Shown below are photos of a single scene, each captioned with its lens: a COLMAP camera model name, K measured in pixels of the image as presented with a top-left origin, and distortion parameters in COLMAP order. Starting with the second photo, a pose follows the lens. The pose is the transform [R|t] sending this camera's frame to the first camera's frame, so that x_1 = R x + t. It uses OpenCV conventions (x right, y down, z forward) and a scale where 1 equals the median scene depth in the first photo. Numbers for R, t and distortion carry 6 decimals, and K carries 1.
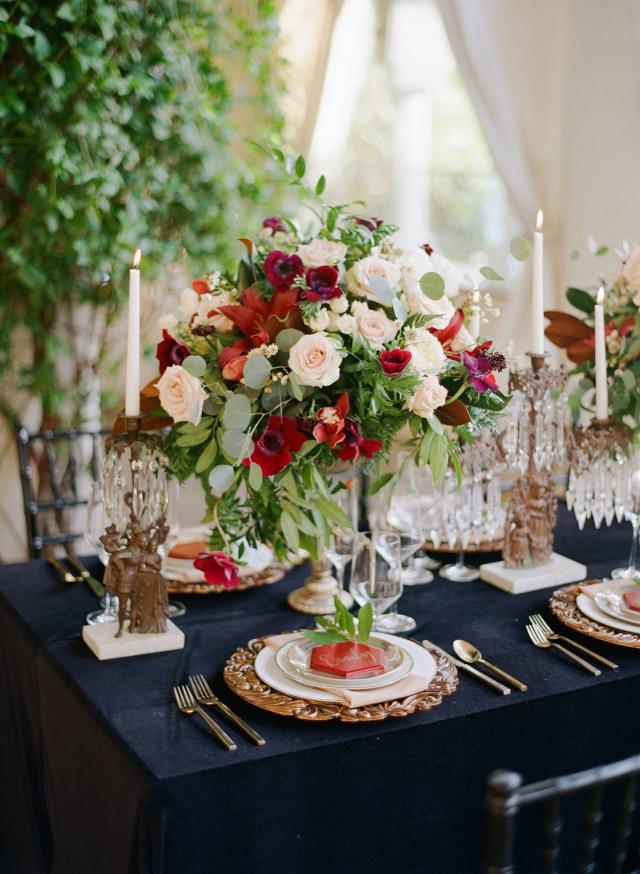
lens RADIAL K [[1340.2, 0, 320.0], [0, 1340.2, 437.0], [0, 0, 1]] dist [-0.121404, -0.057135]
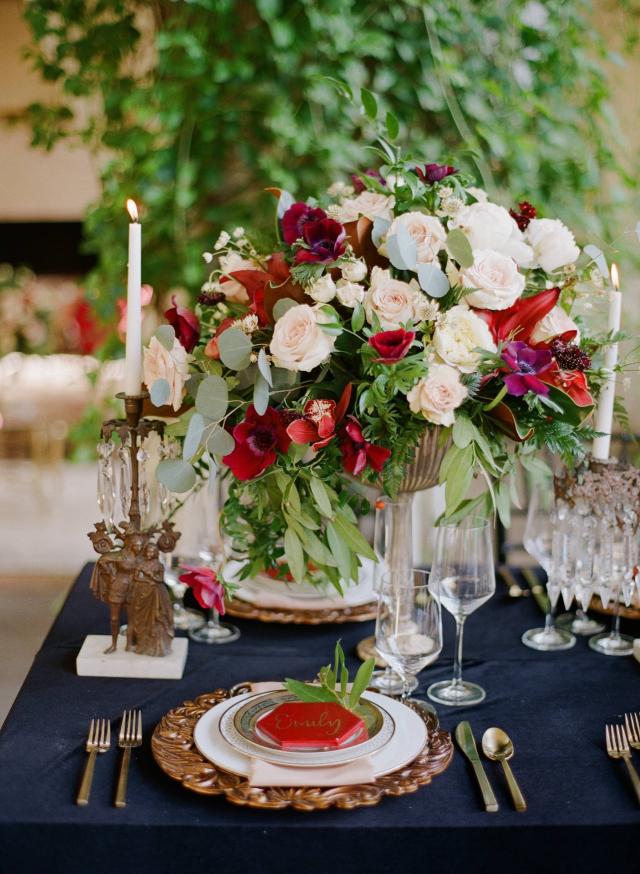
lens RADIAL K [[1340.2, 0, 320.0], [0, 1340.2, 437.0], [0, 0, 1]] dist [-0.121404, -0.057135]
pose [[0.889580, 0.080880, -0.449562, 0.348157], [-0.092557, 0.995699, -0.004014, 0.002453], [0.447304, 0.045181, 0.893240, 0.293191]]
